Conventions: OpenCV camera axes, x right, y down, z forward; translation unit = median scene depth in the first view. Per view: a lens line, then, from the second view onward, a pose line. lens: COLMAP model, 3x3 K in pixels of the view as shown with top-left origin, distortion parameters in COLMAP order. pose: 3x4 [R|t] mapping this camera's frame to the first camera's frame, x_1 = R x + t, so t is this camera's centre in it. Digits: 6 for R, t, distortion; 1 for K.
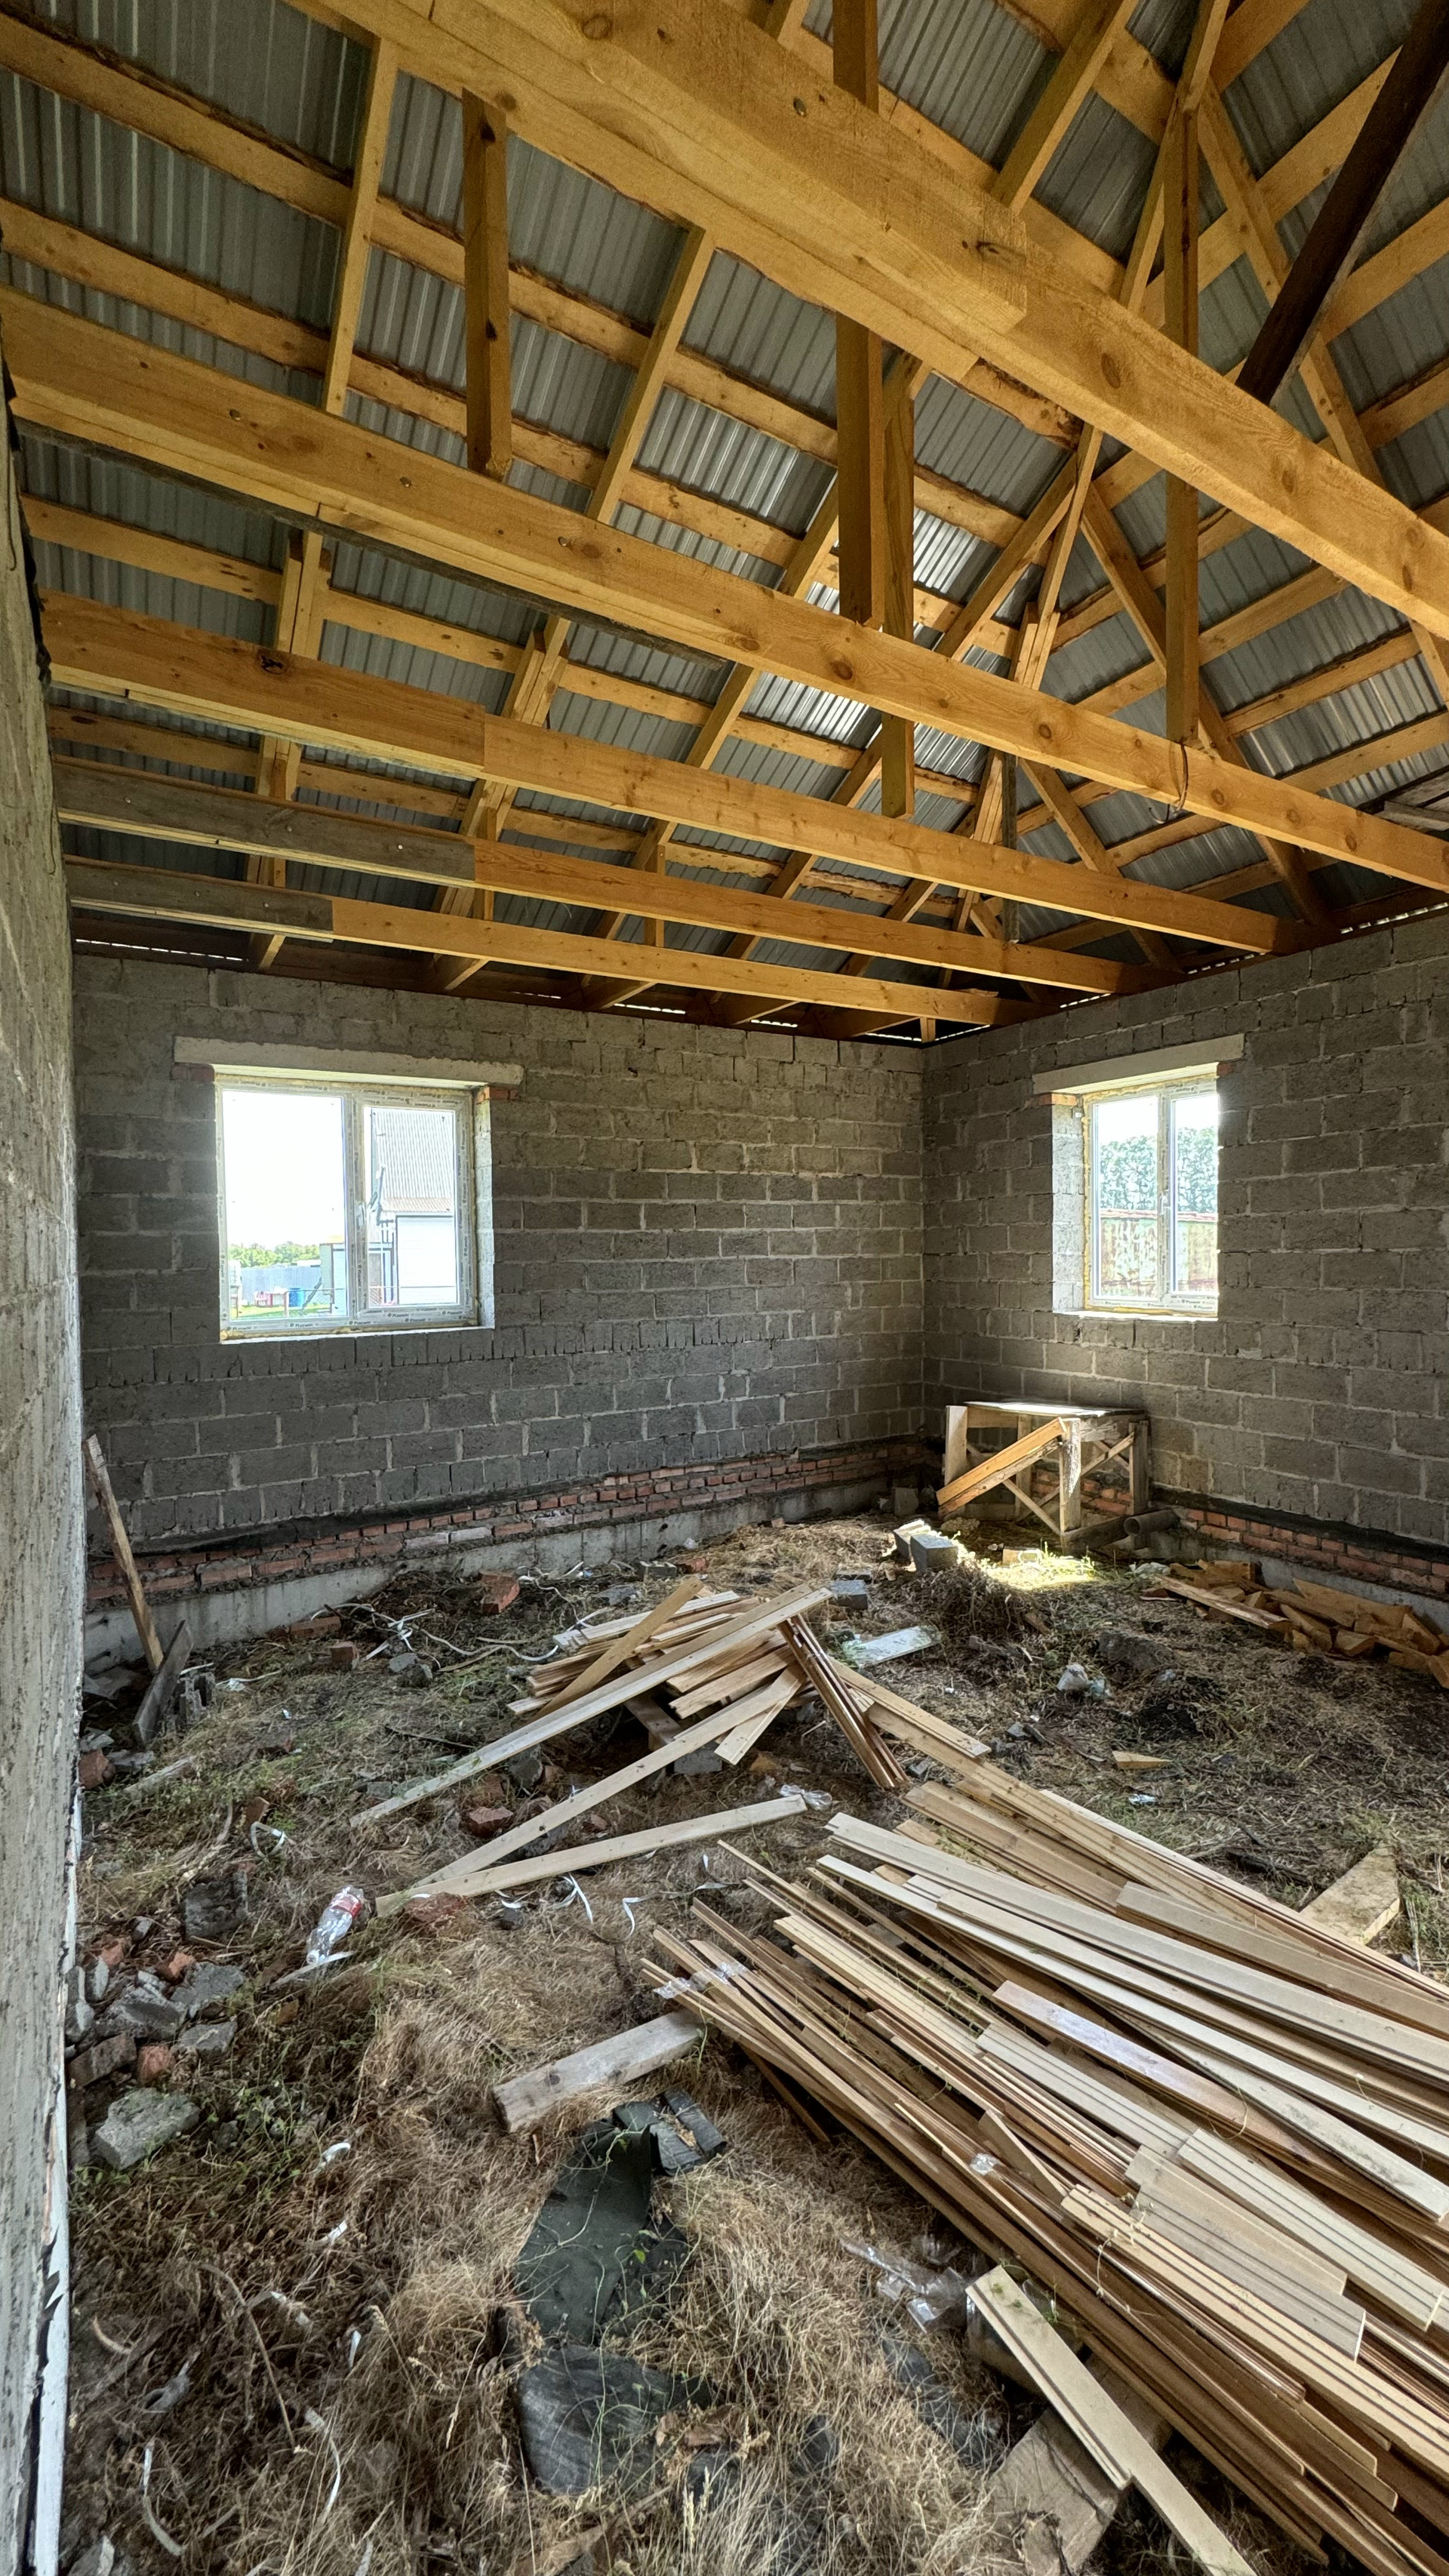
lens RADIAL K [[1043.7, 0, 724.5], [0, 1043.7, 1288.0], [0, 0, 1]] dist [-0.001076, -0.000309]
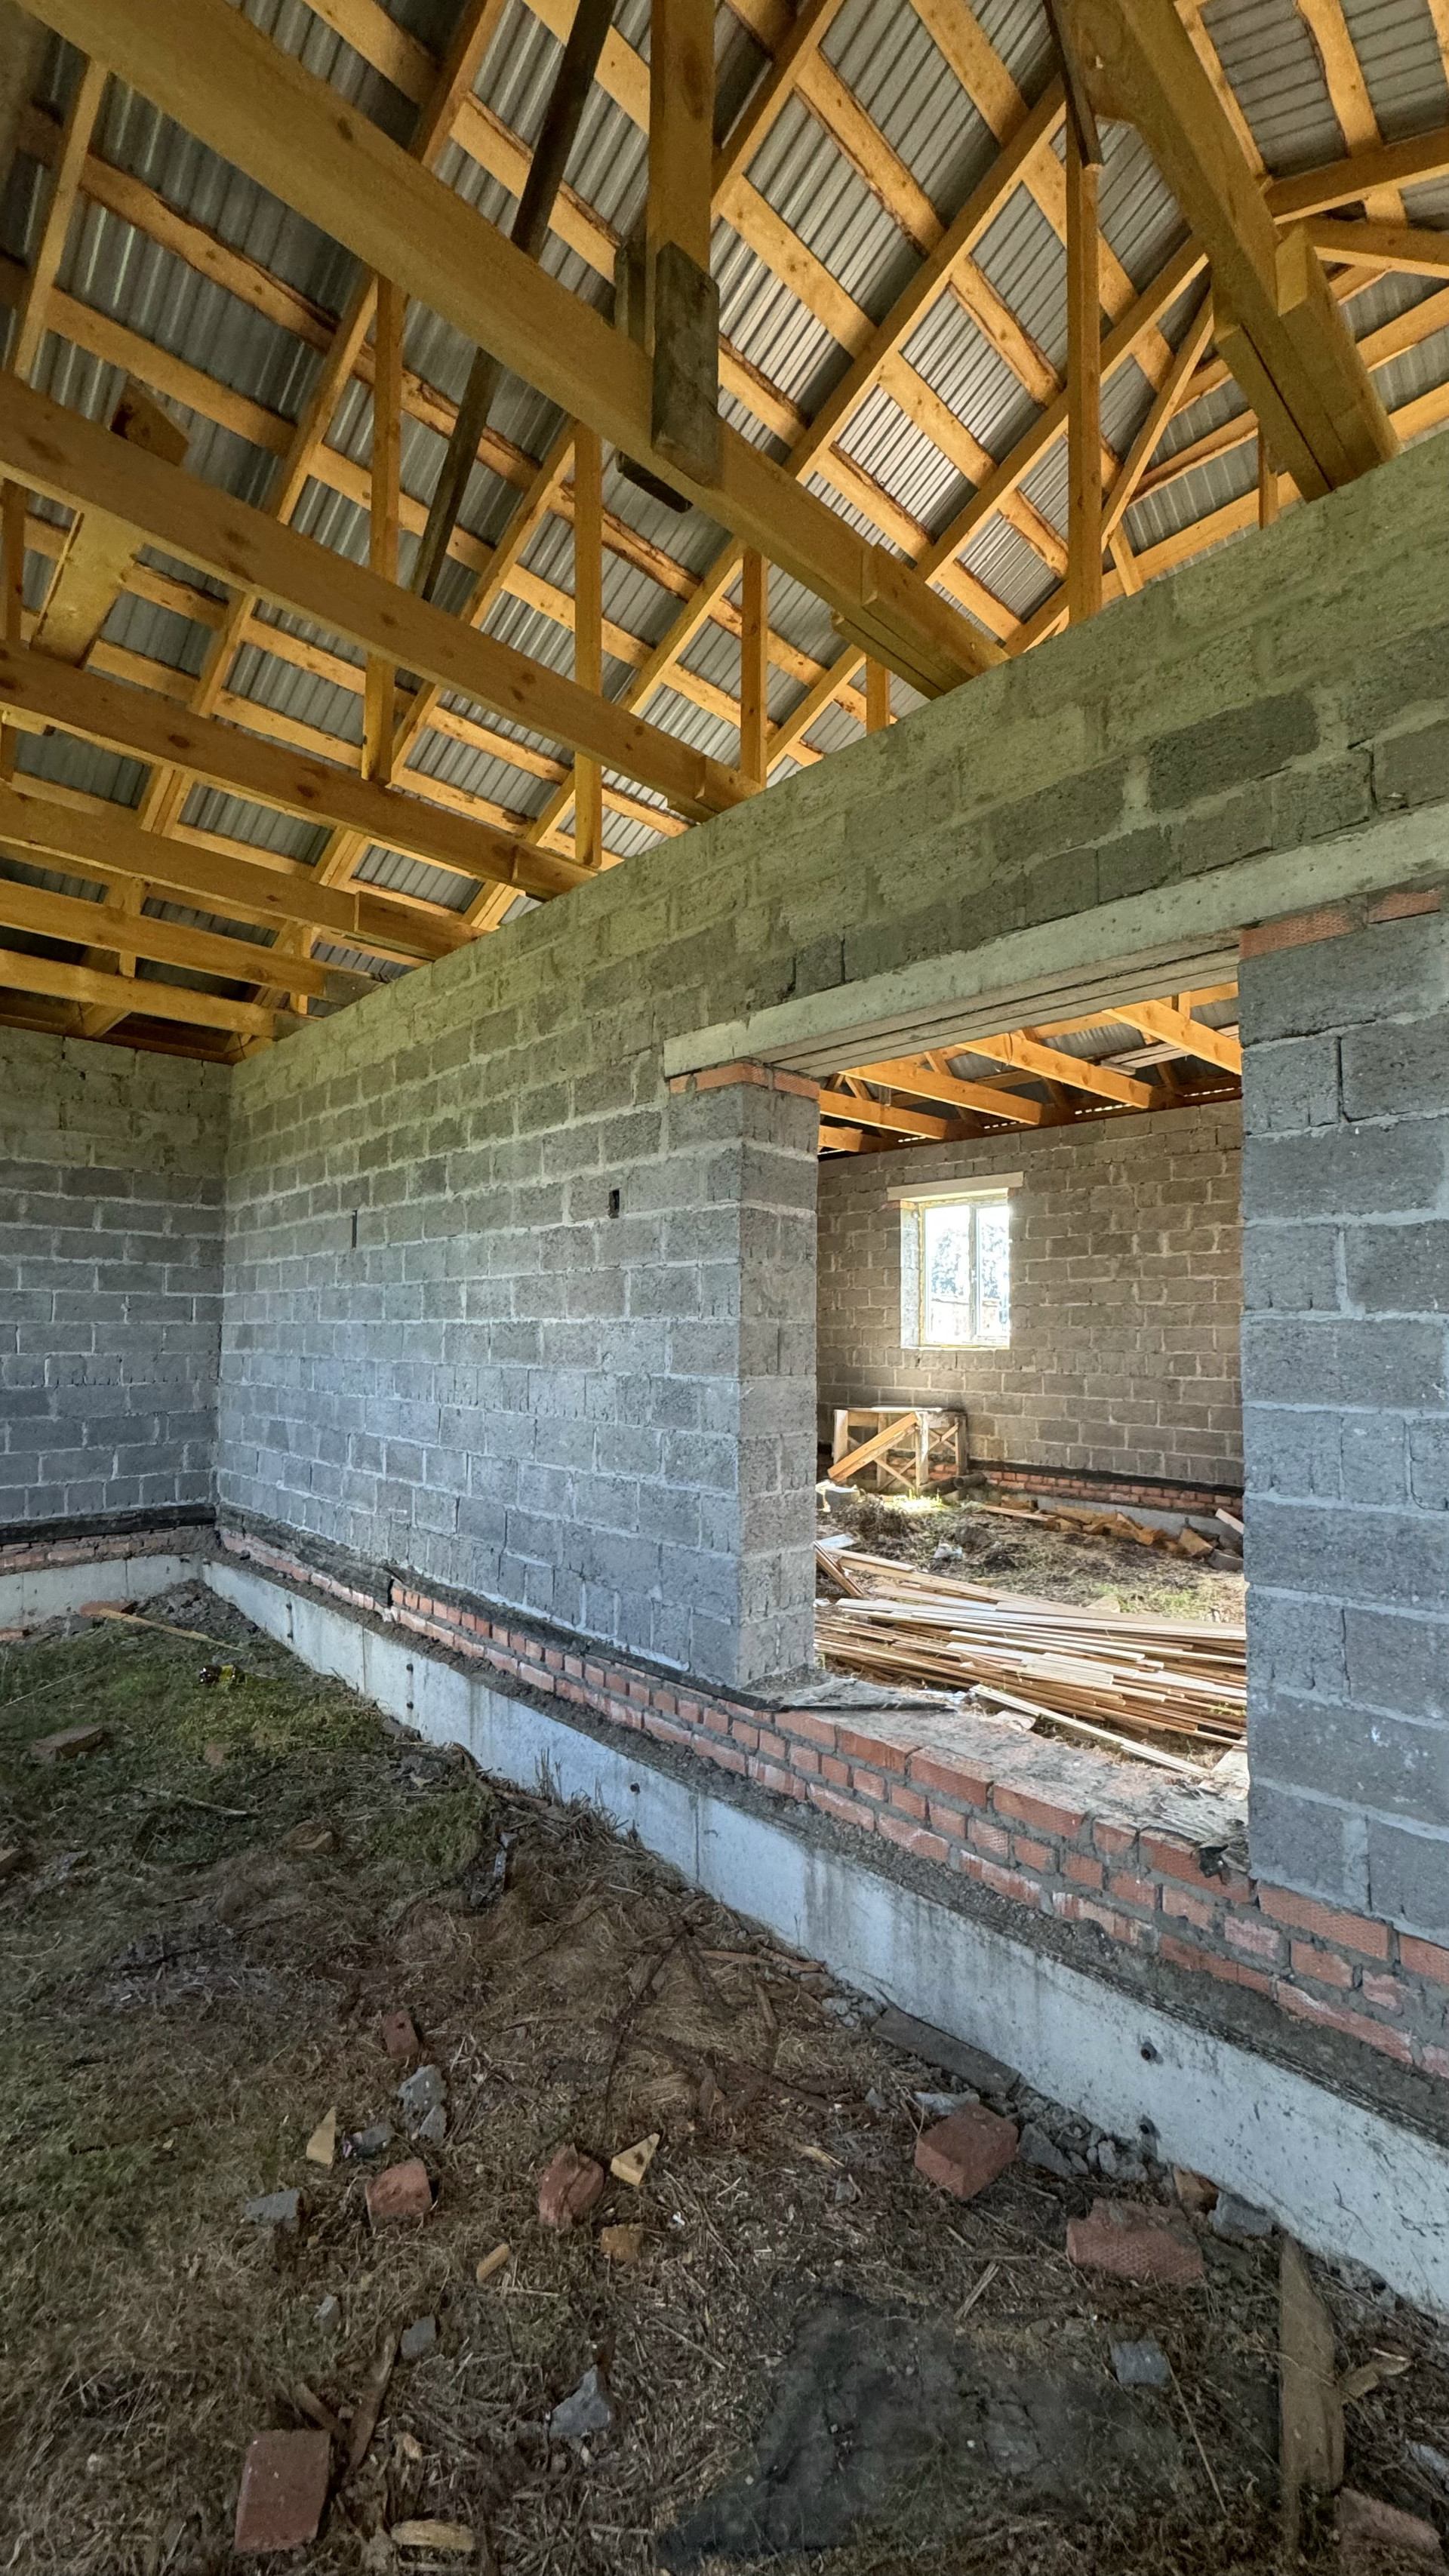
lens RADIAL K [[1043.7, 0, 724.5], [0, 1043.7, 1288.0], [0, 0, 1]] dist [-0.001076, -0.000309]
pose [[0.974586, 0.026806, 0.222403, -0.310492], [-0.009956, 0.997017, -0.076539, 0.065599], [-0.223791, 0.072380, 0.971946, -0.460782]]
